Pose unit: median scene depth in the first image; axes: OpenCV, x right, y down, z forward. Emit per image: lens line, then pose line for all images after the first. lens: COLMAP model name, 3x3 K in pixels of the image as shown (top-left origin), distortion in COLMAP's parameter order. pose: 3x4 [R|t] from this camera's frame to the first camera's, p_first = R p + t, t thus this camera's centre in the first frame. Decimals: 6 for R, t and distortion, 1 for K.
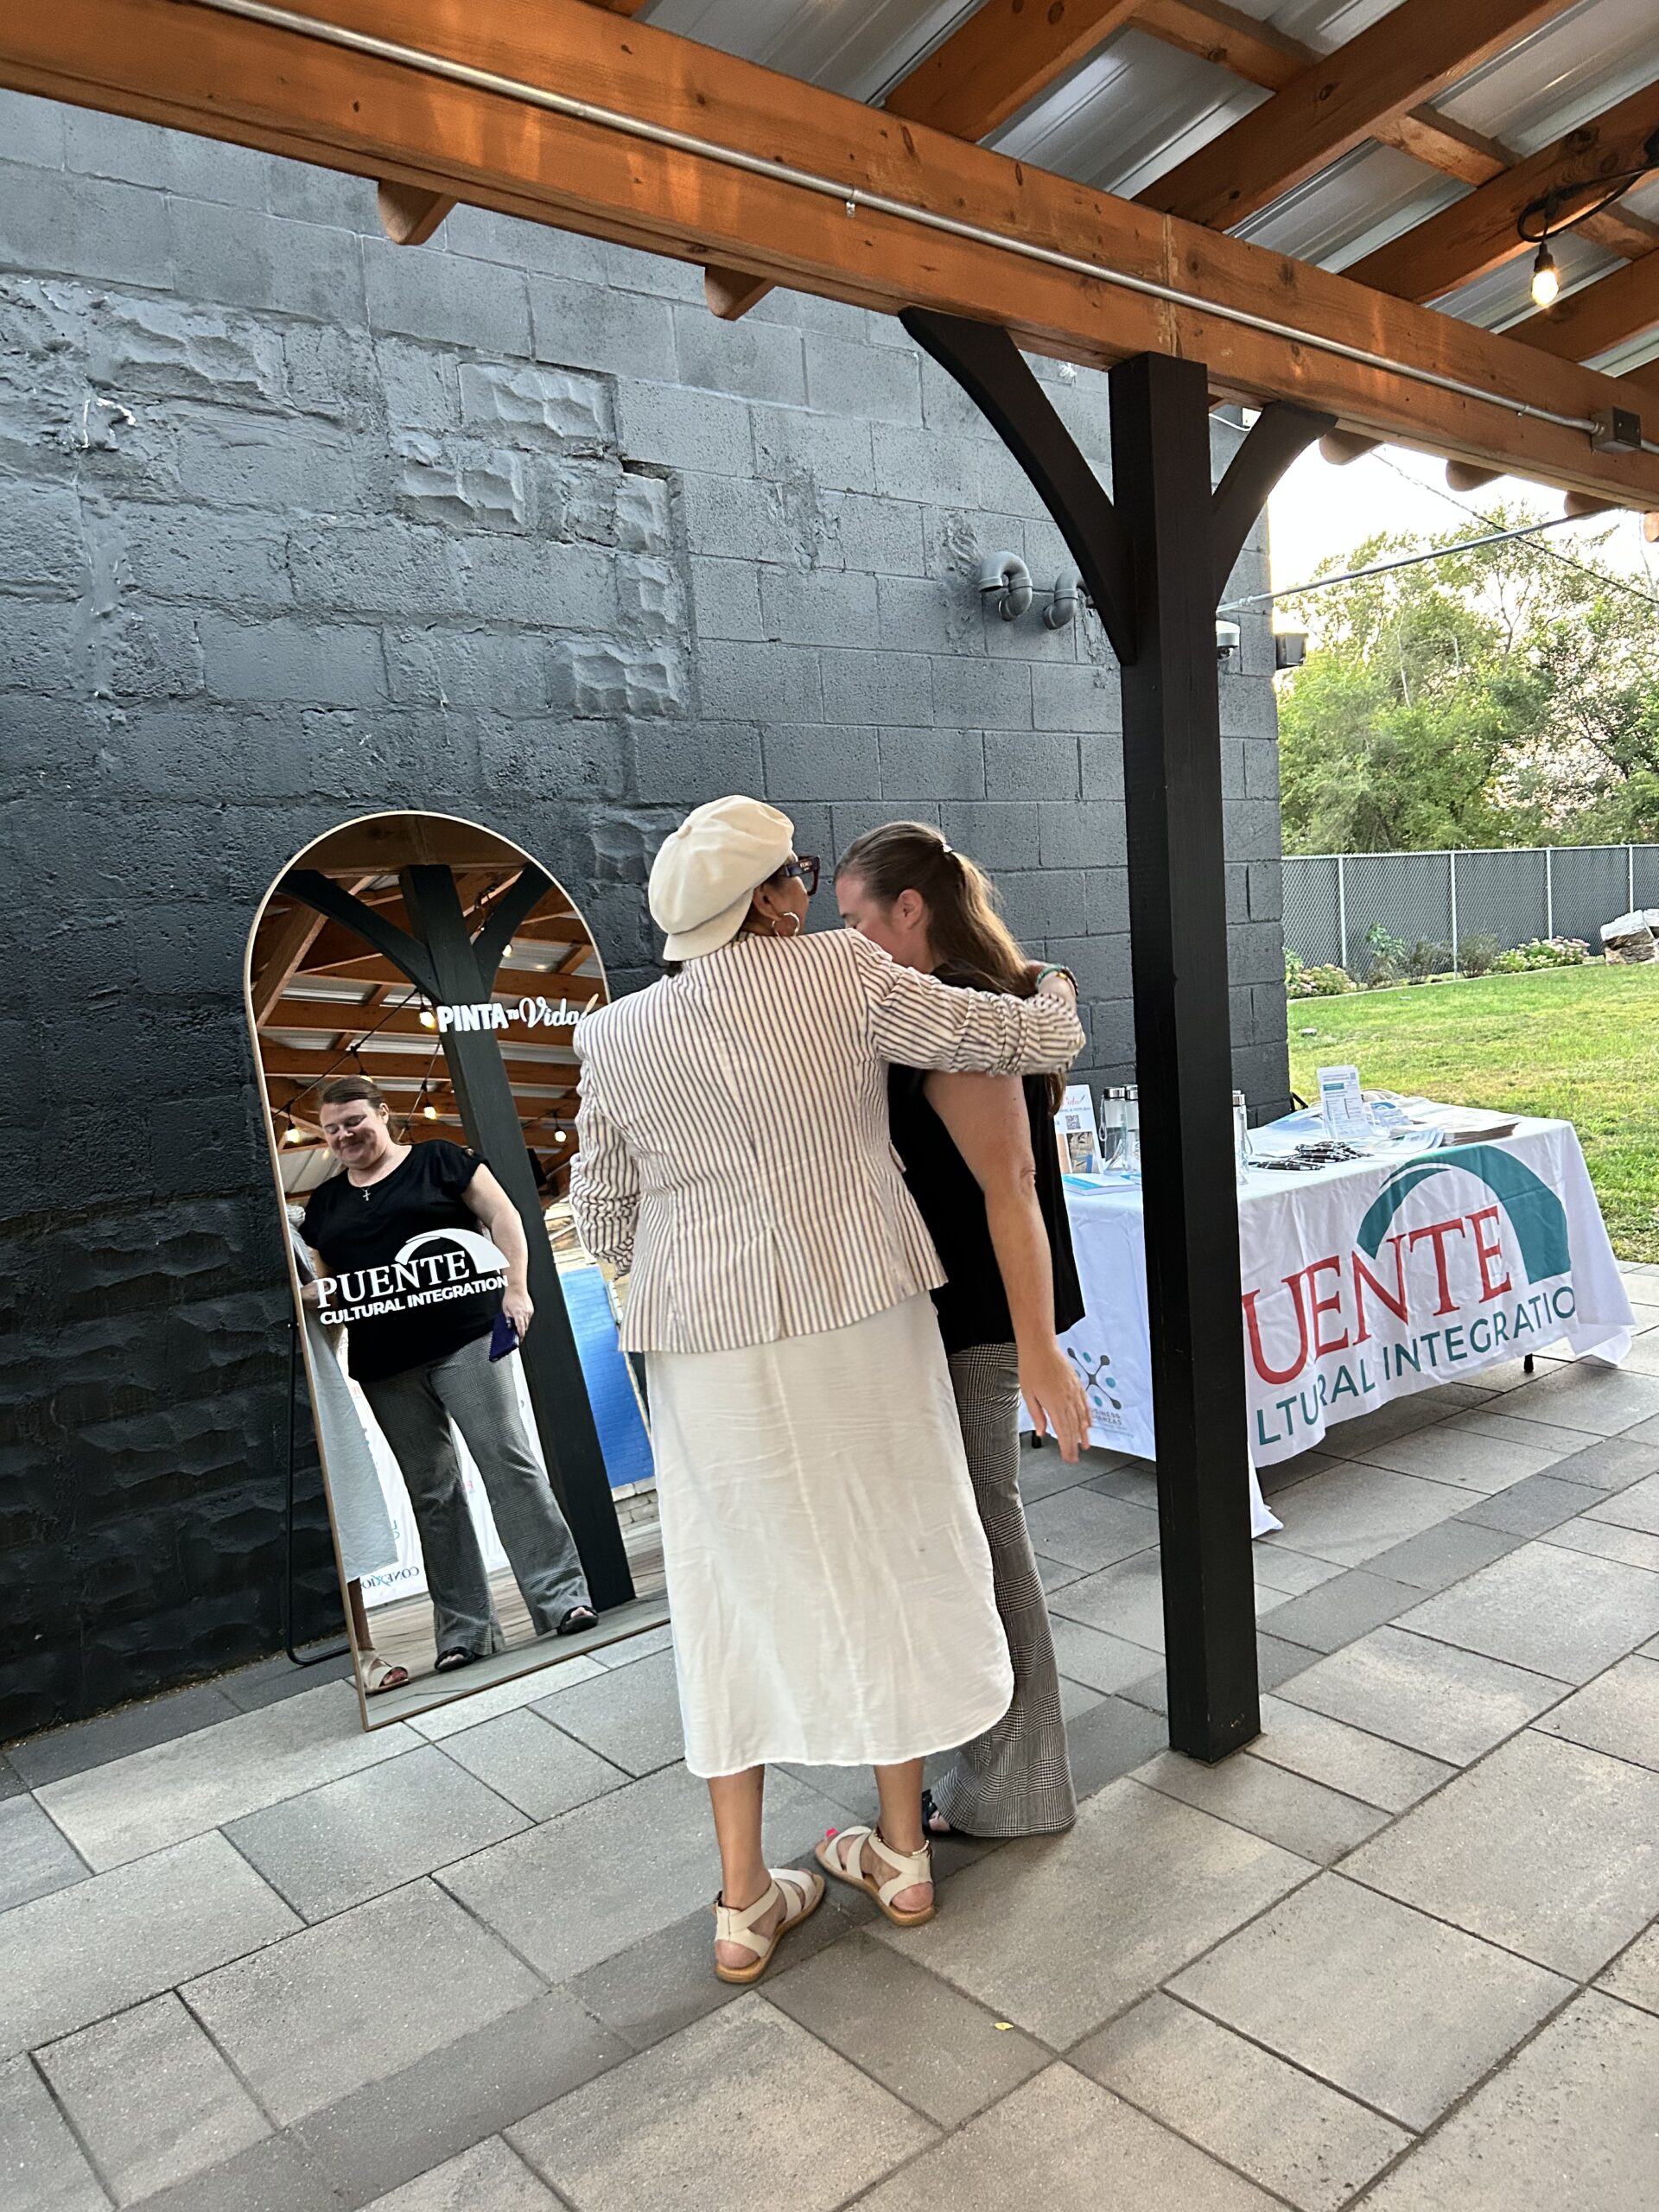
lens RADIAL K [[1669.2, 0, 835.6], [0, 1669.2, 1094.8], [0, 0, 1]] dist [0.029676, -0.036856]
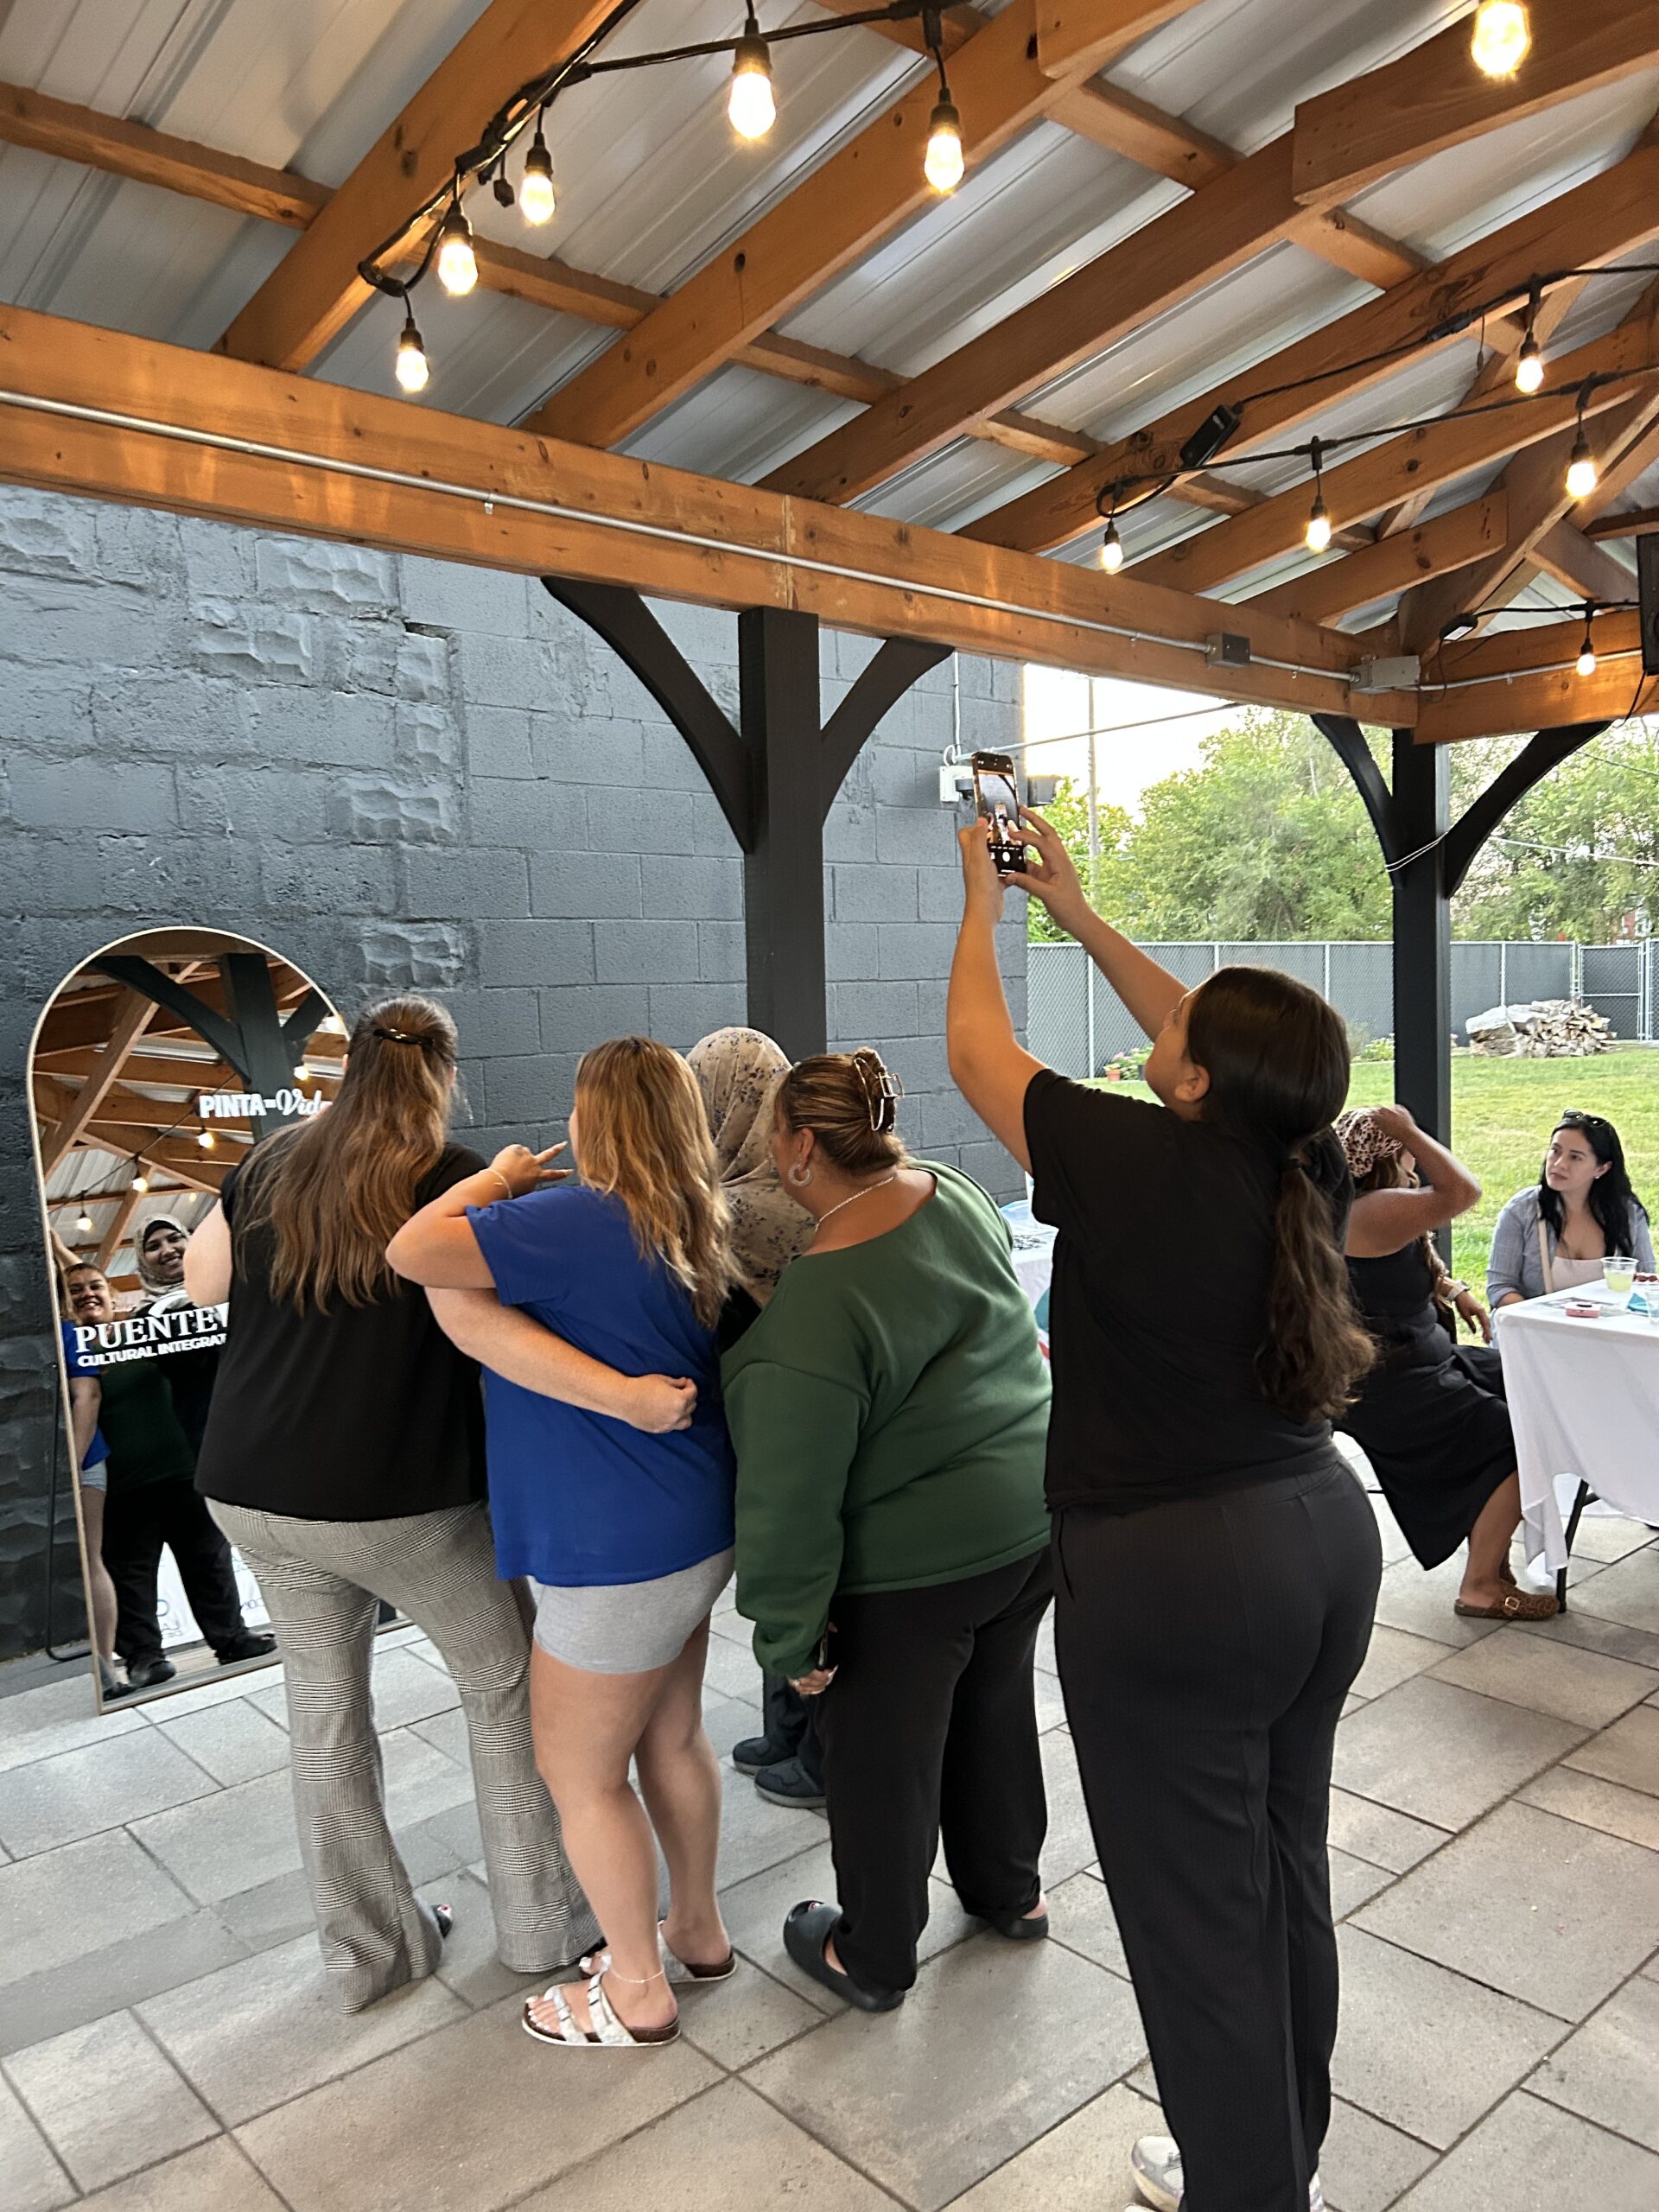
lens RADIAL K [[1669.2, 0, 820.8], [0, 1669.2, 1122.7], [0, 0, 1]] dist [0.029676, -0.036856]
pose [[0.998658, 0.037911, 0.035288, 0.154009], [-0.037337, 0.999162, -0.016773, -0.031078], [-0.035894, 0.015433, 0.999236, -0.183196]]
